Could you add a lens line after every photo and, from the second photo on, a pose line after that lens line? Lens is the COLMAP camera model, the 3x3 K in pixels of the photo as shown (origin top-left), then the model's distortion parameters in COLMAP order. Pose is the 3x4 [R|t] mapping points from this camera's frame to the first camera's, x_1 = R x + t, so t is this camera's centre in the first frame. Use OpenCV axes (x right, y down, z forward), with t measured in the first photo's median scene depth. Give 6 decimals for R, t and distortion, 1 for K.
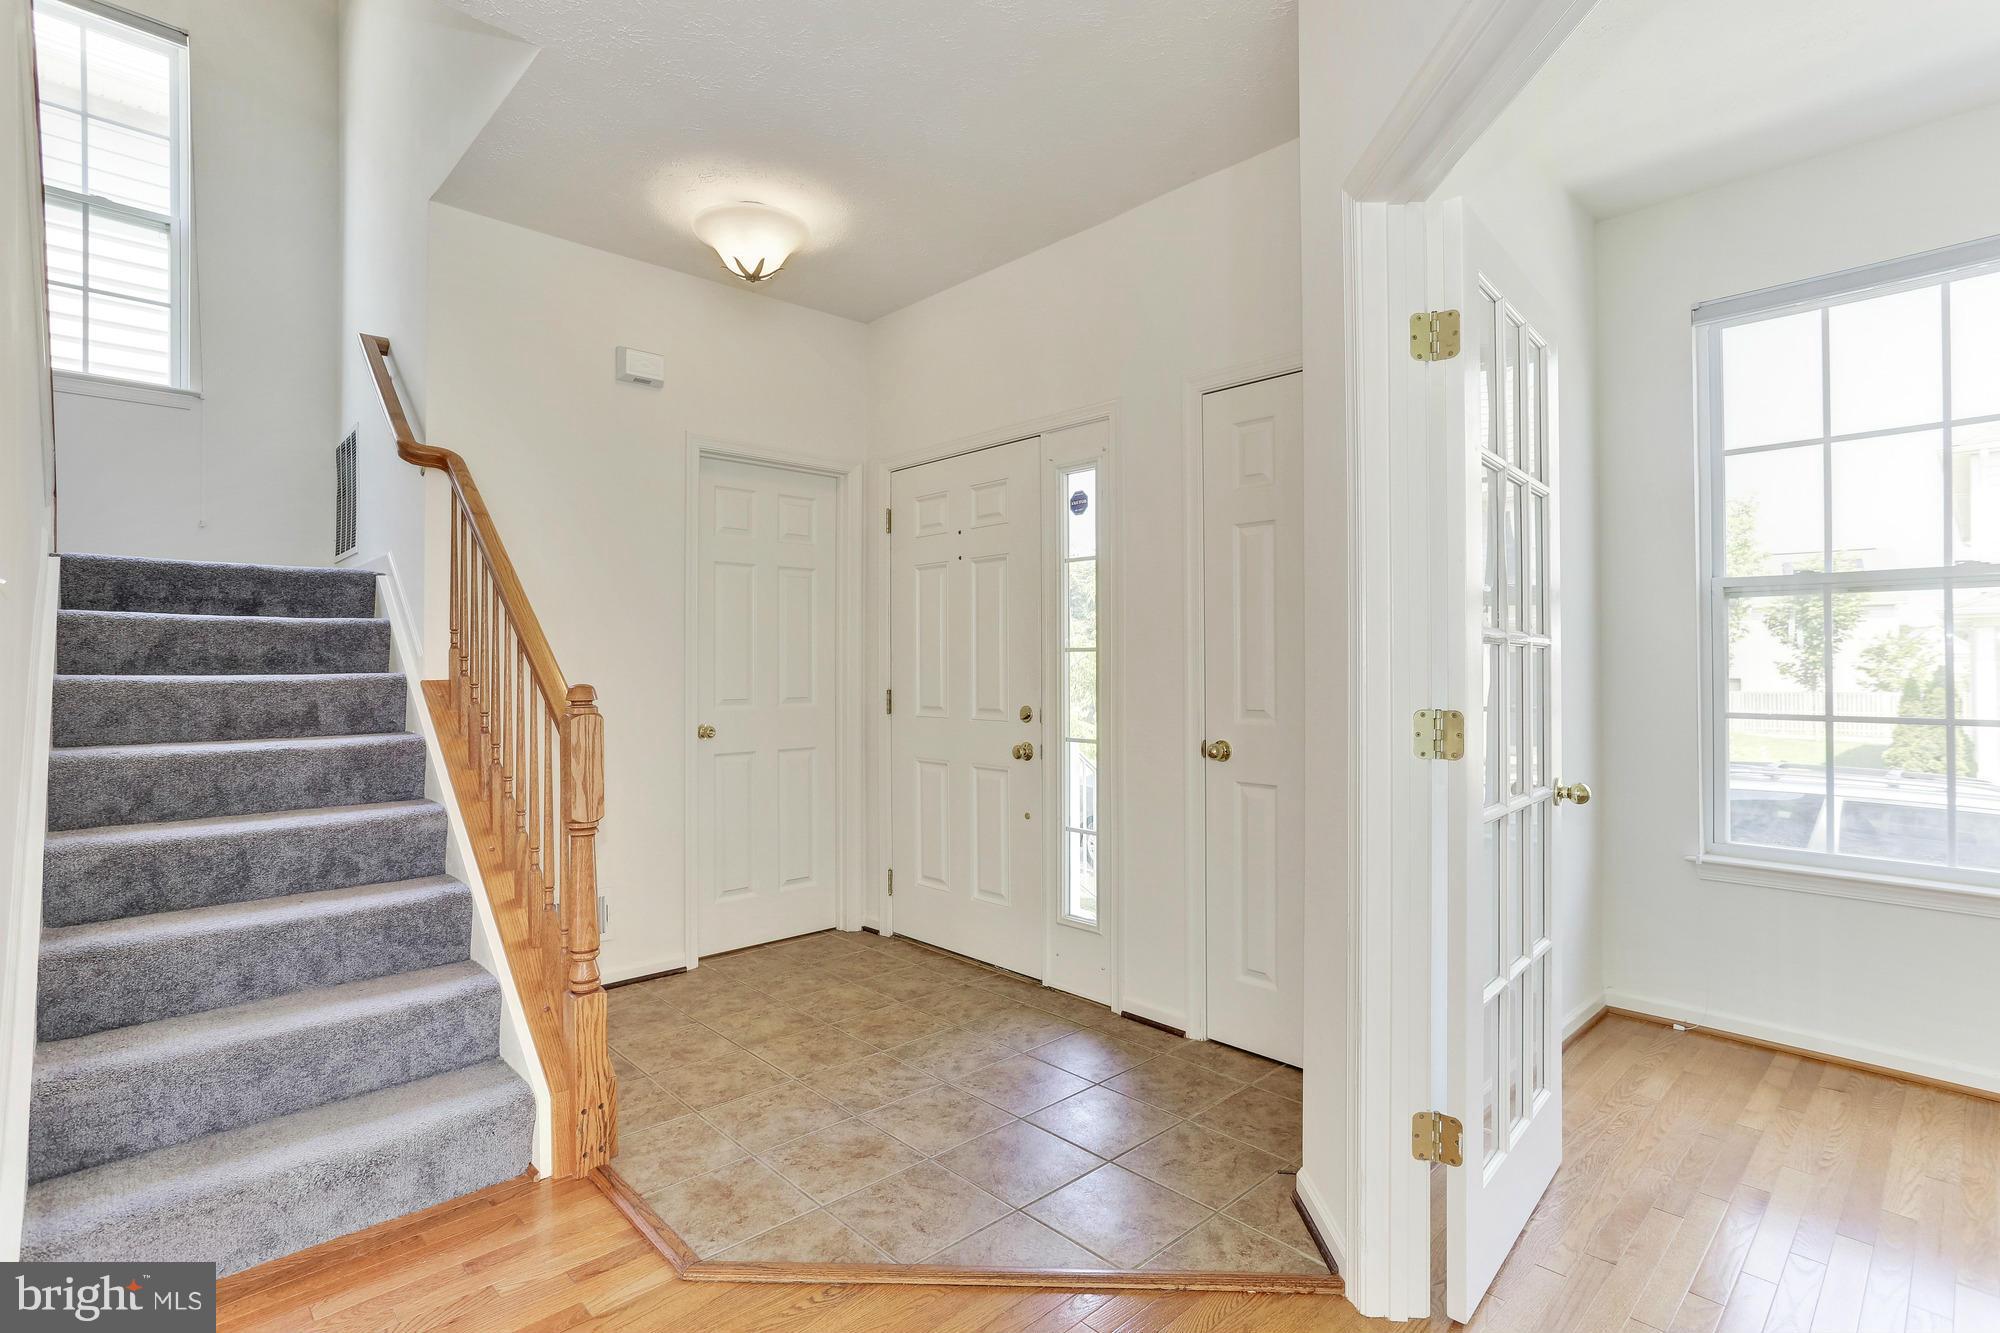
lens RADIAL K [[966.6, 0, 1017.0], [0, 966.6, 644.9], [0, 0, 1]] dist [-0.042896, 0.023157]
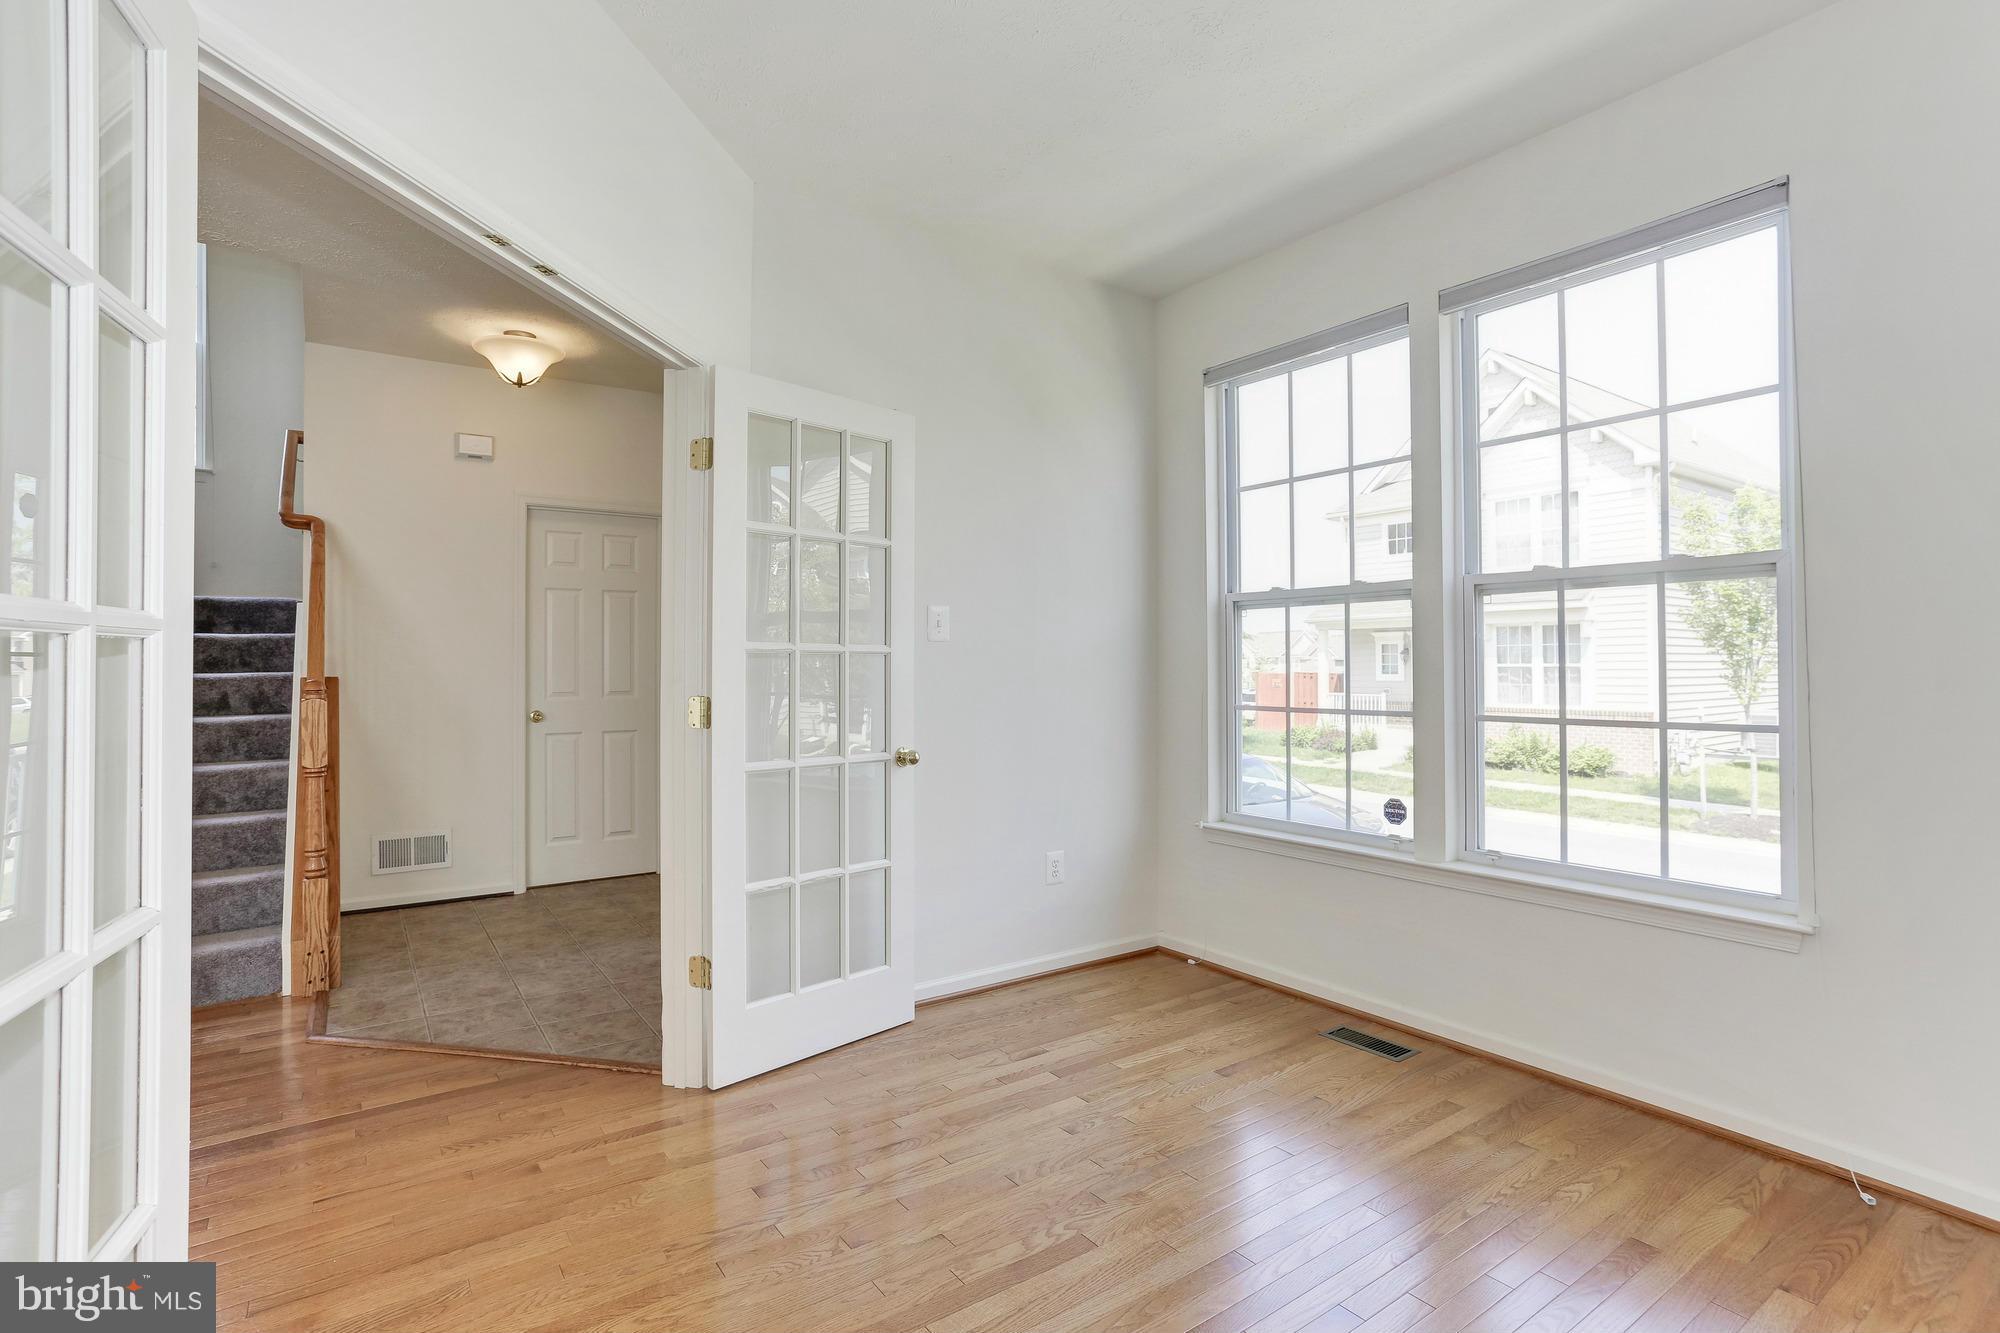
lens RADIAL K [[966.6, 0, 1017.7], [0, 966.6, 644.8], [0, 0, 1]] dist [-0.042896, 0.023157]
pose [[0.989124, -0.004958, -0.147000, 0.700428], [0.004980, 0.999988, -0.000219, -0.006658], [0.146999, -0.000516, 0.989137, -0.275920]]
